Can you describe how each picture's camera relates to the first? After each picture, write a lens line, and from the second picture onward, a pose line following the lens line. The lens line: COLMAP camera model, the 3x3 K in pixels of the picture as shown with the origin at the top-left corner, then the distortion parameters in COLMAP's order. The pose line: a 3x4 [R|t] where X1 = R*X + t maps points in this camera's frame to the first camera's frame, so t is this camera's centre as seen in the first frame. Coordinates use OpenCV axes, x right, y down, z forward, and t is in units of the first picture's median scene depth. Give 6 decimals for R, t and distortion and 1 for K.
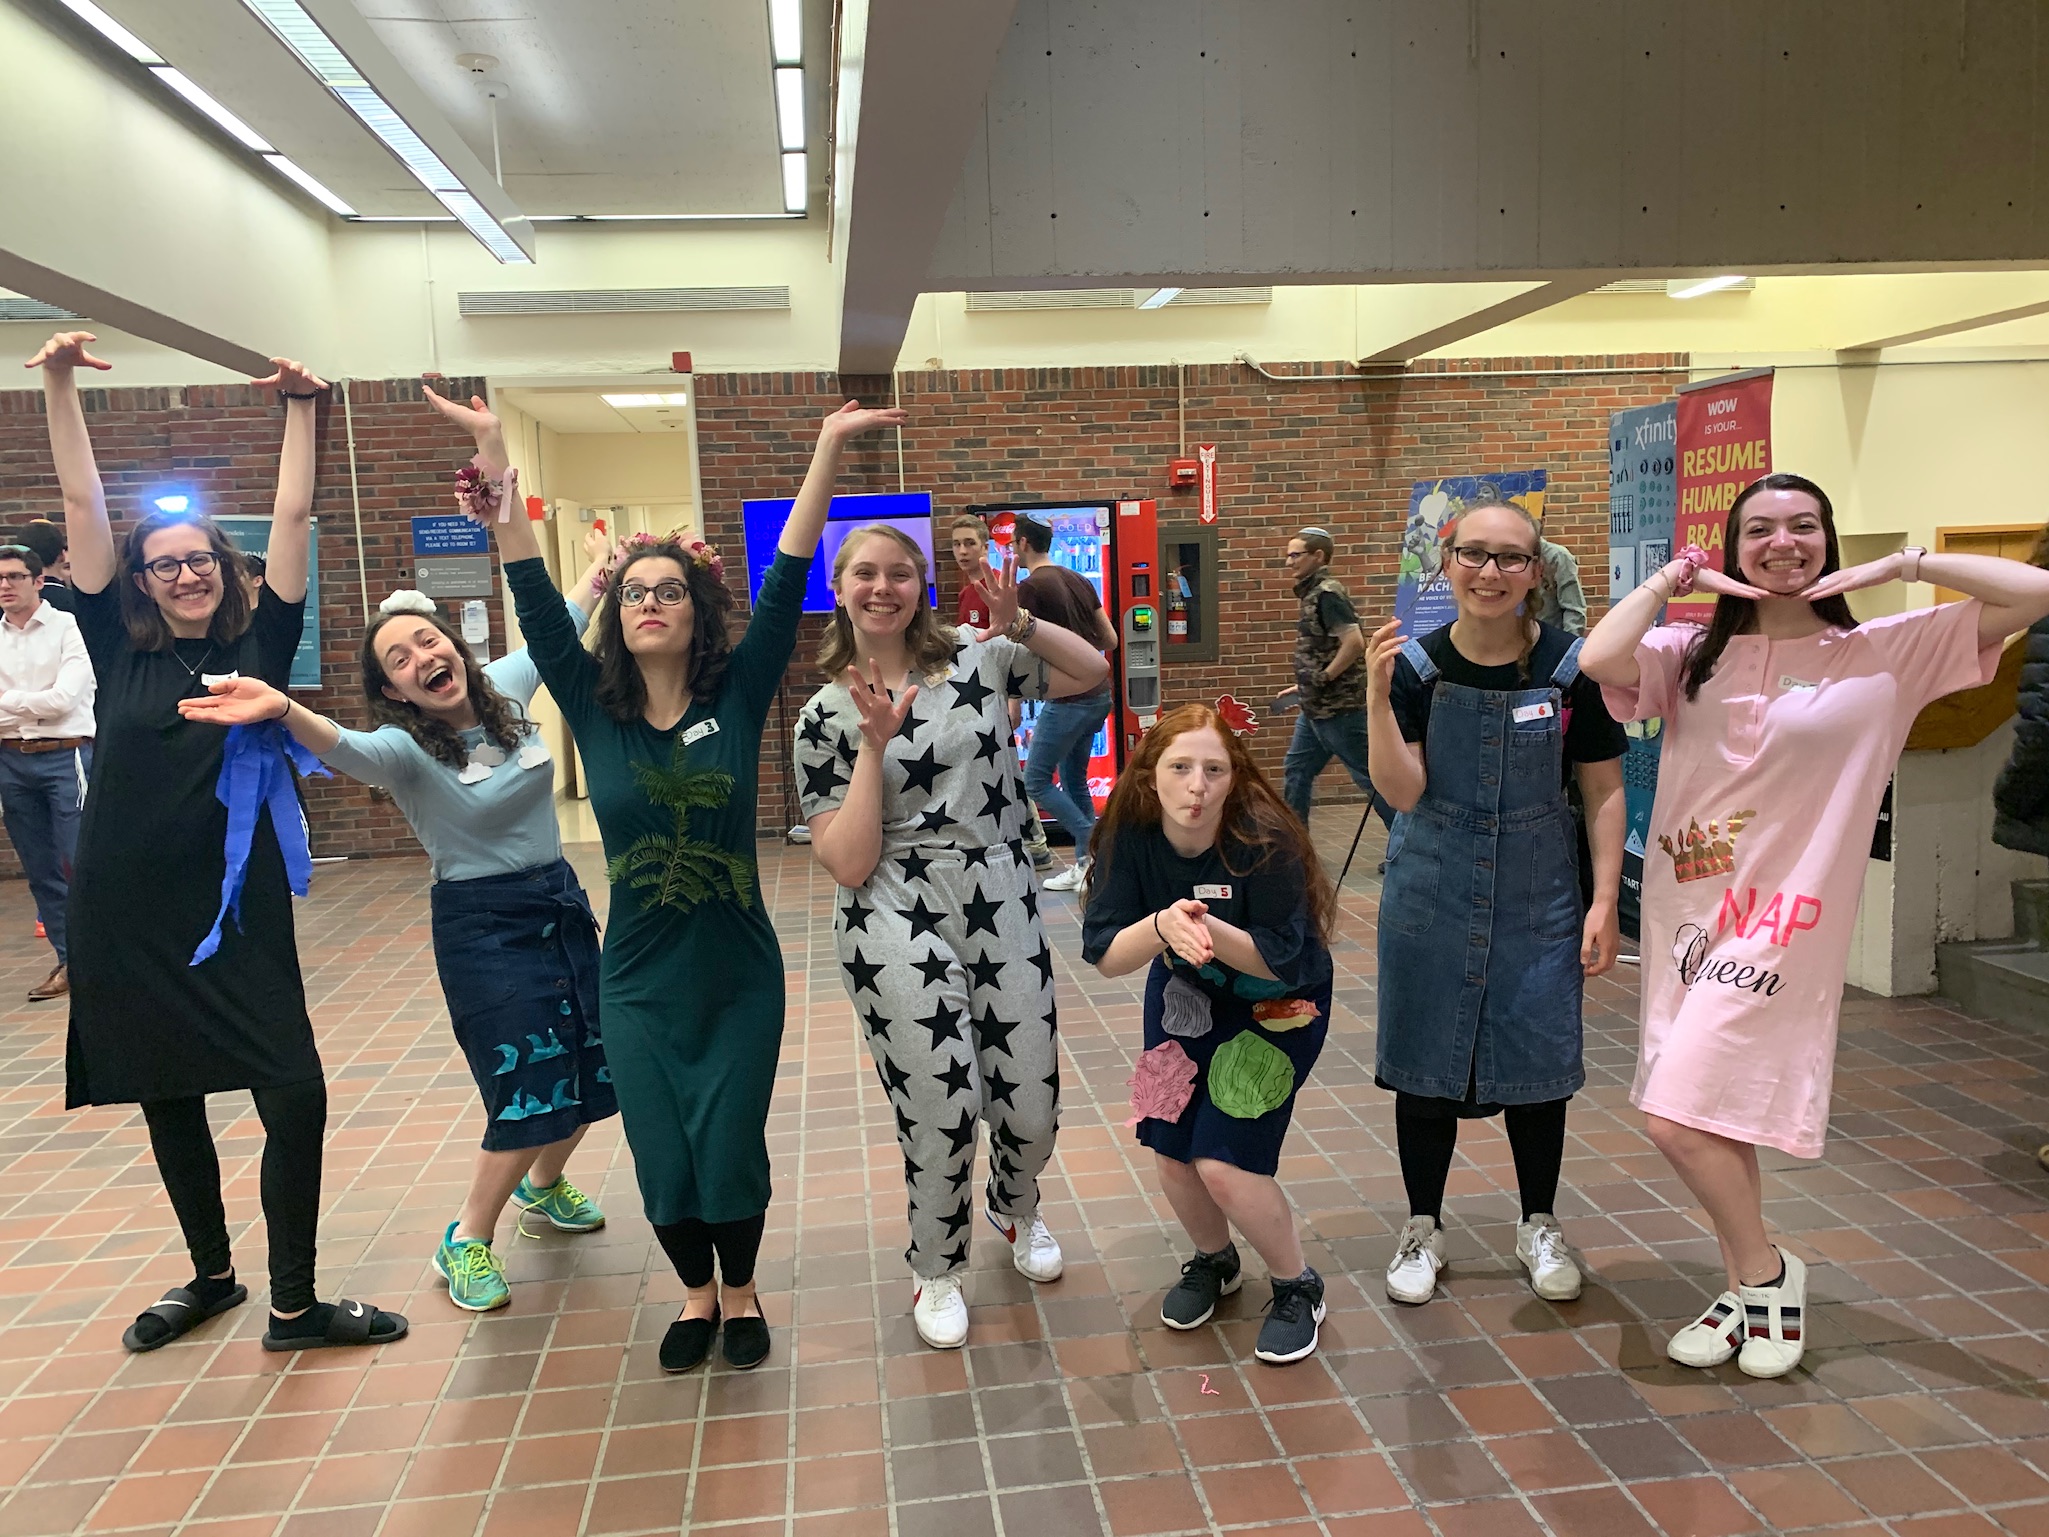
lens RADIAL K [[1659.1, 0, 1013.5], [0, 1659.1, 783.1], [0, 0, 1]] dist [0.013797, -0.013322]
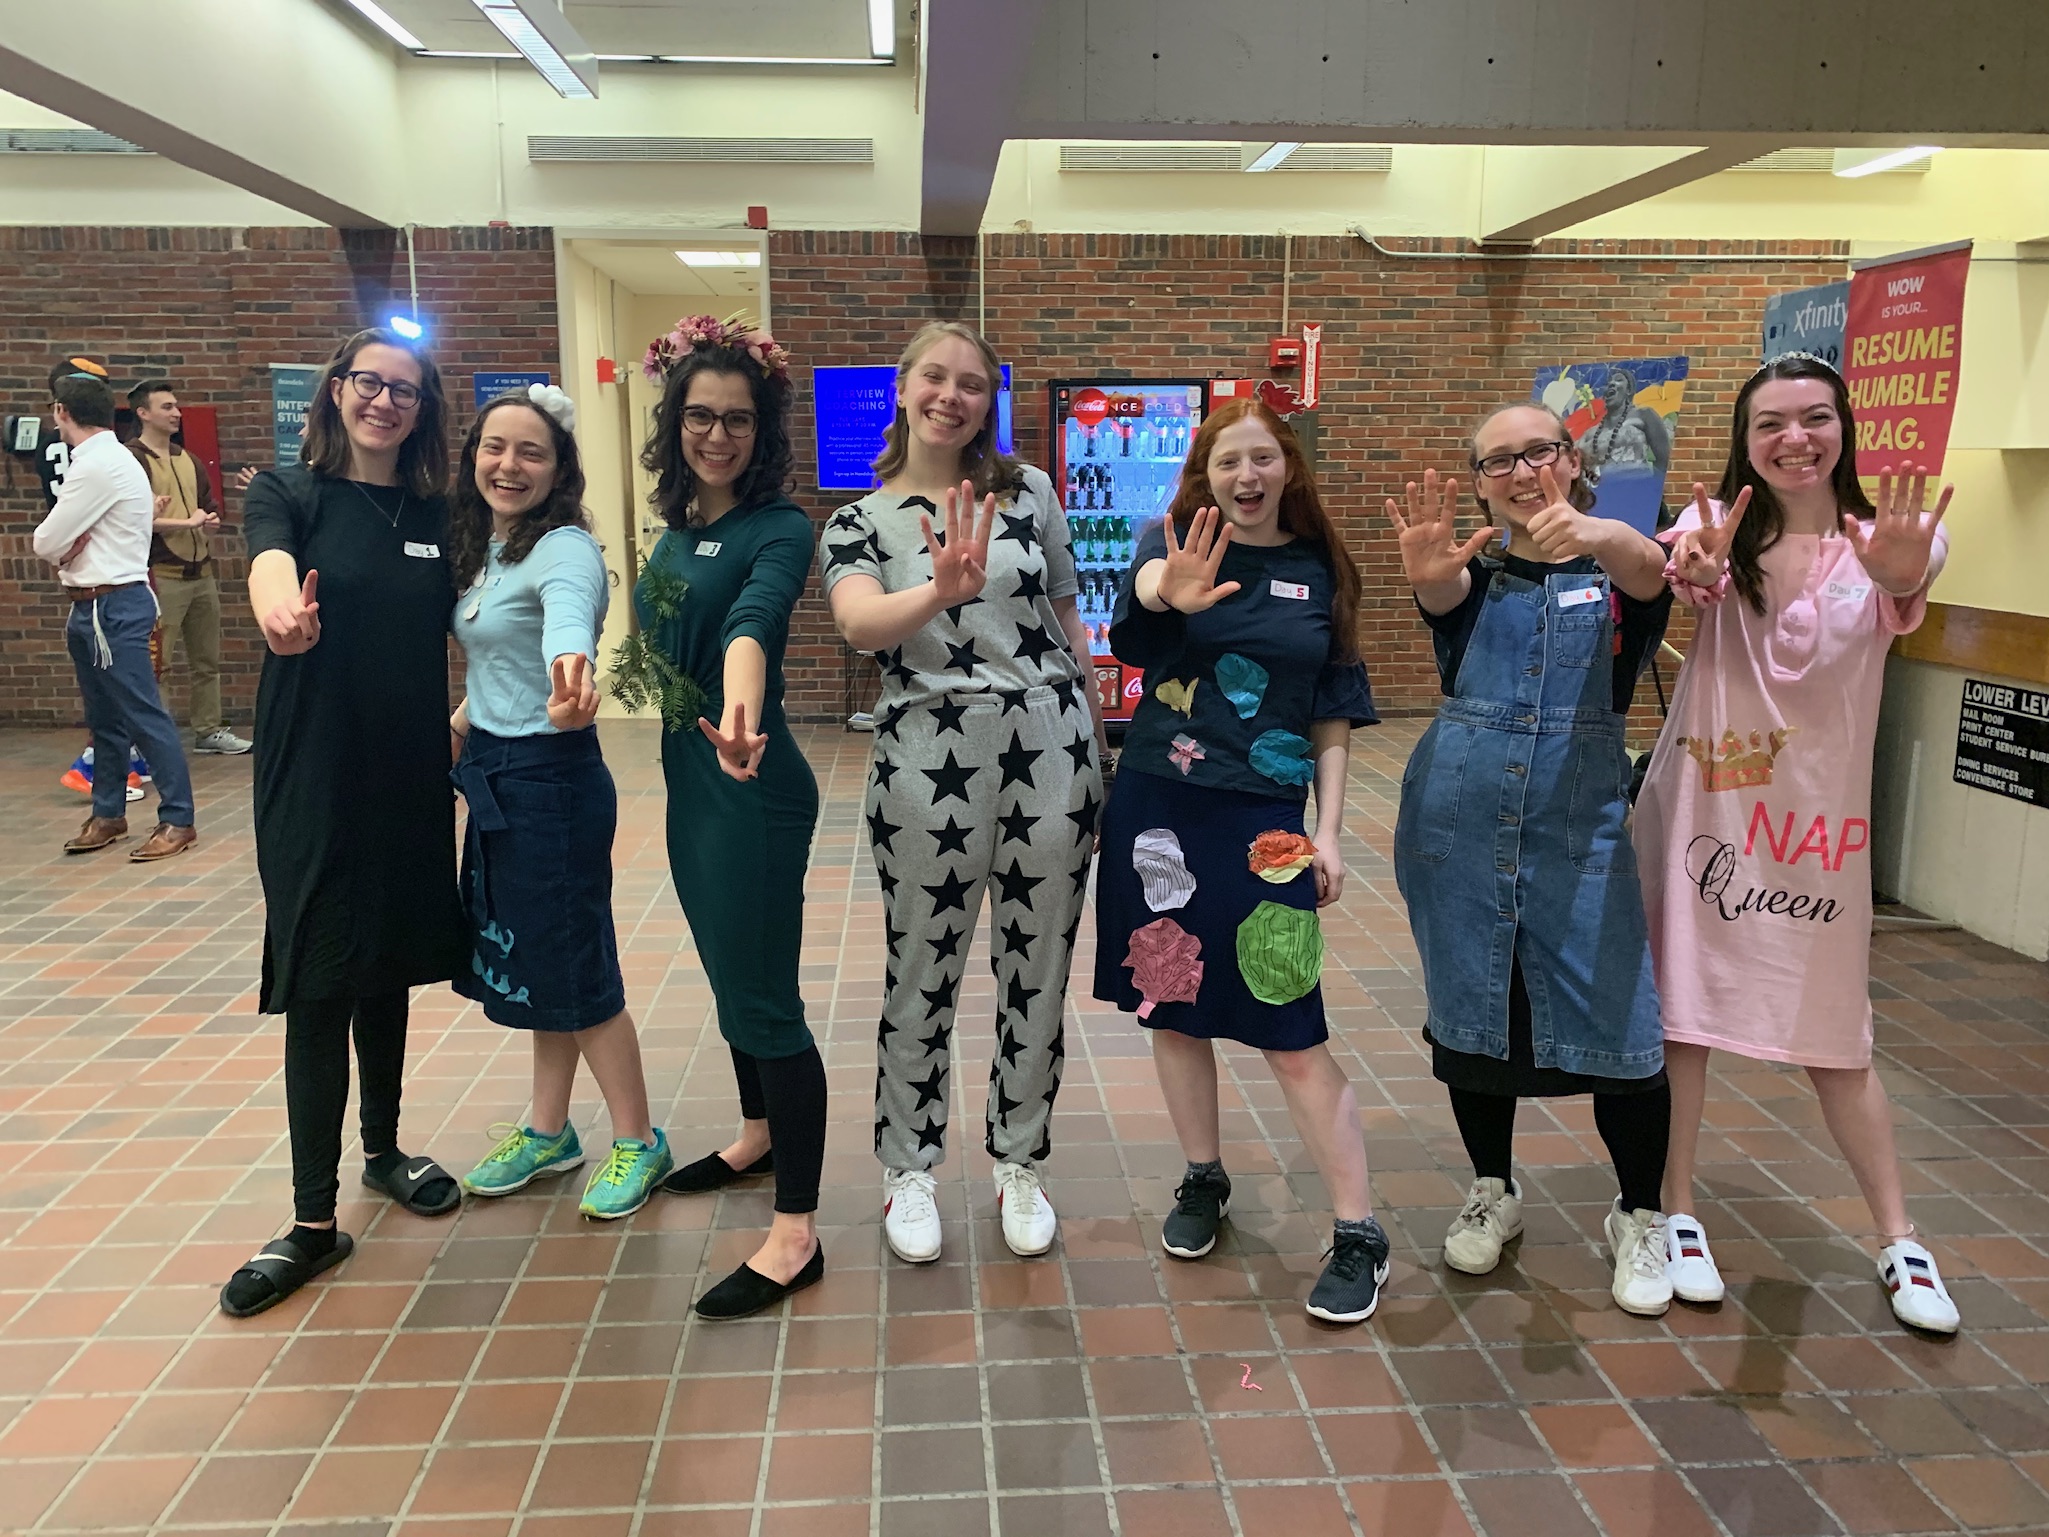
lens RADIAL K [[1659.1, 0, 991.2], [0, 1659.1, 769.5], [0, 0, 1]] dist [0.013797, -0.013322]
pose [[0.996945, 0.049448, -0.060457, 0.007701], [-0.045952, 0.997264, 0.057910, -0.000285], [0.063155, -0.054955, 0.996490, 0.057605]]
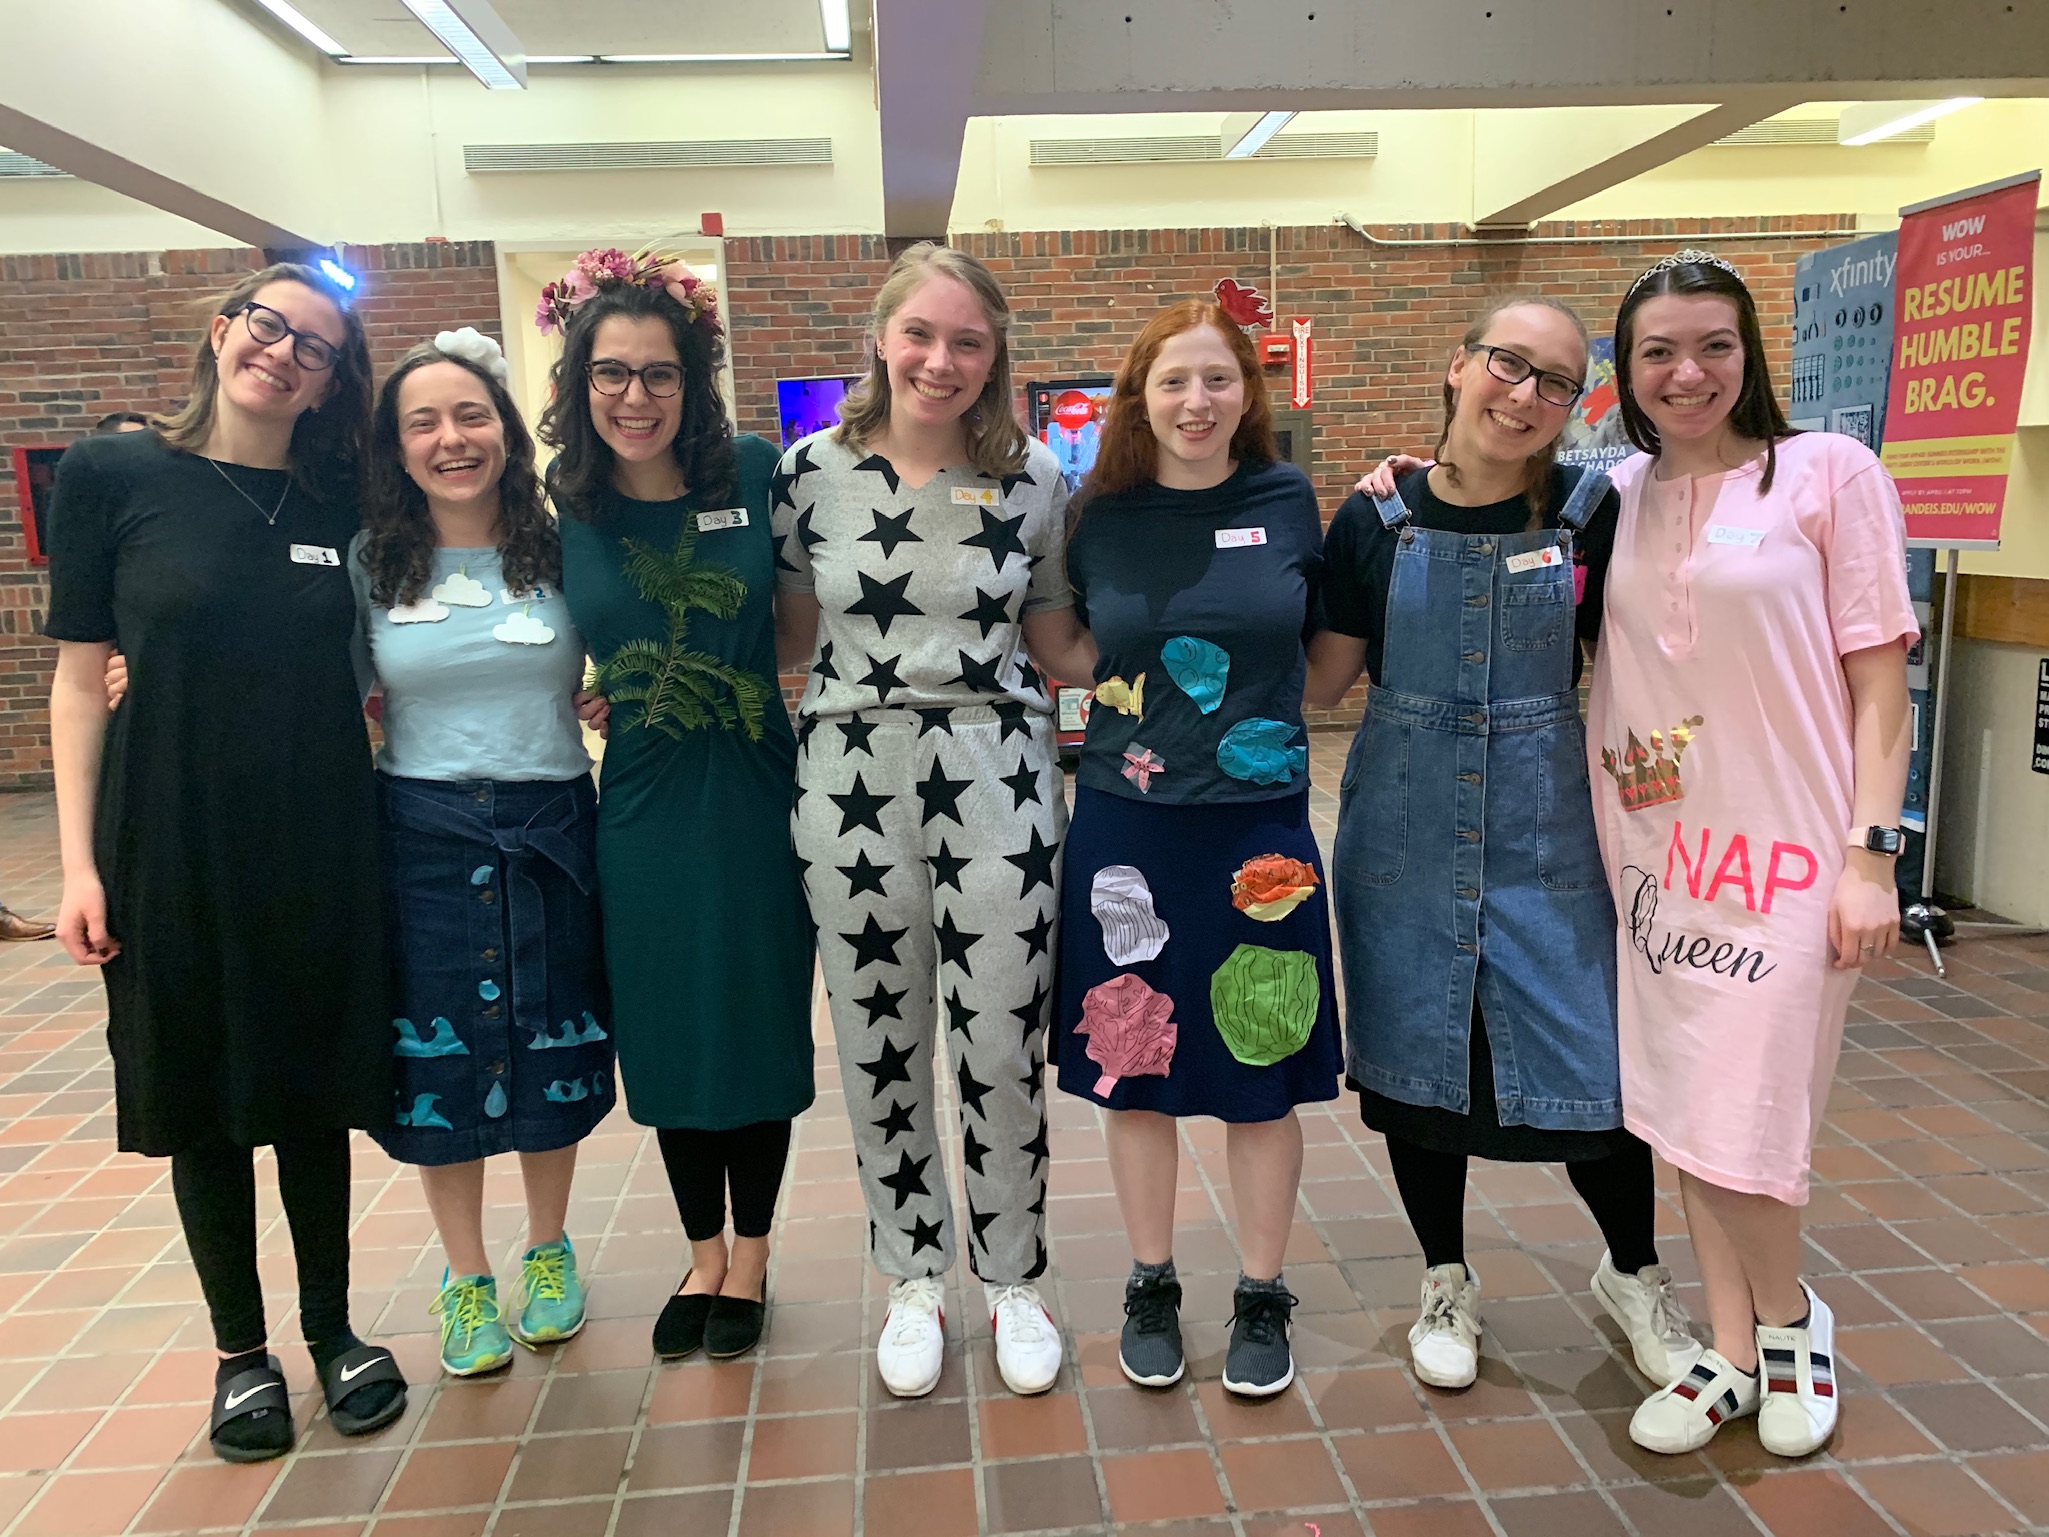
lens RADIAL K [[1659.1, 0, 1024.4], [0, 1659.1, 765.8], [0, 0, 1]] dist [0.013797, -0.013322]
pose [[0.999219, 0.010195, -0.038166, 0.006848], [-0.008819, 0.999311, 0.036051, 0.004787], [0.038507, -0.035686, 0.998621, 0.128205]]
